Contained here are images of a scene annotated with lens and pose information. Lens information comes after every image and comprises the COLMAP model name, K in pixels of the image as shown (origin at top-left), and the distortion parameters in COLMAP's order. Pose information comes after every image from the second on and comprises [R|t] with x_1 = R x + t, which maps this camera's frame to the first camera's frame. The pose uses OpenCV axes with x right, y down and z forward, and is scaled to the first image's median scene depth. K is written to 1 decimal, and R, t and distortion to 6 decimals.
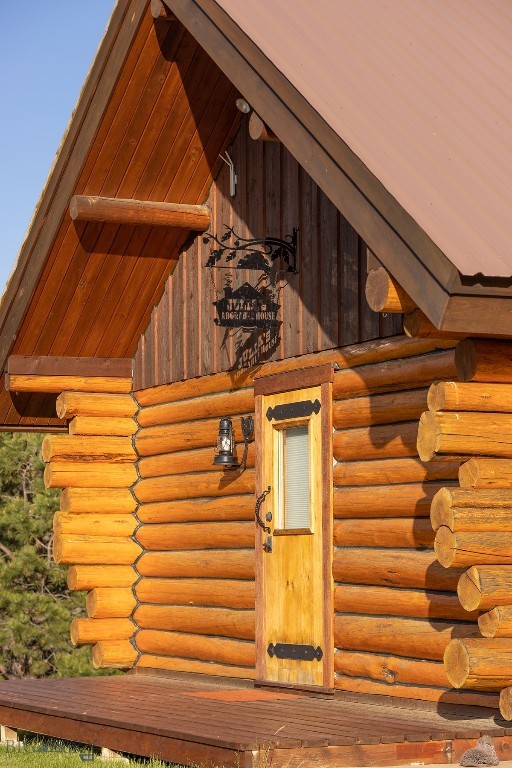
lens RADIAL K [[2038.0, 0, 256.0], [0, 2038.0, 384.0], [0, 0, 1]] dist [0.034477, -0.017021]
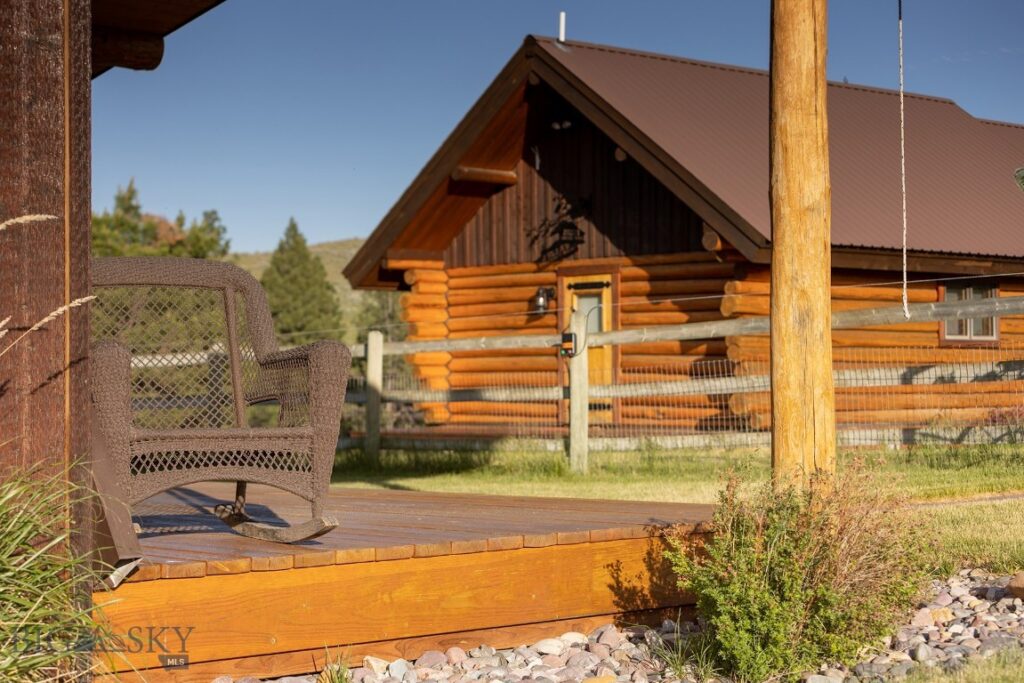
lens RADIAL K [[2028.3, 0, 512.0], [0, 2028.3, 341.5], [0, 0, 1]] dist [-0.005345, -0.003538]
pose [[0.953588, 0.001025, 0.301114, -0.623407], [-0.021723, 0.997623, 0.065398, -0.058007], [-0.300331, -0.068904, 0.951343, -0.820818]]
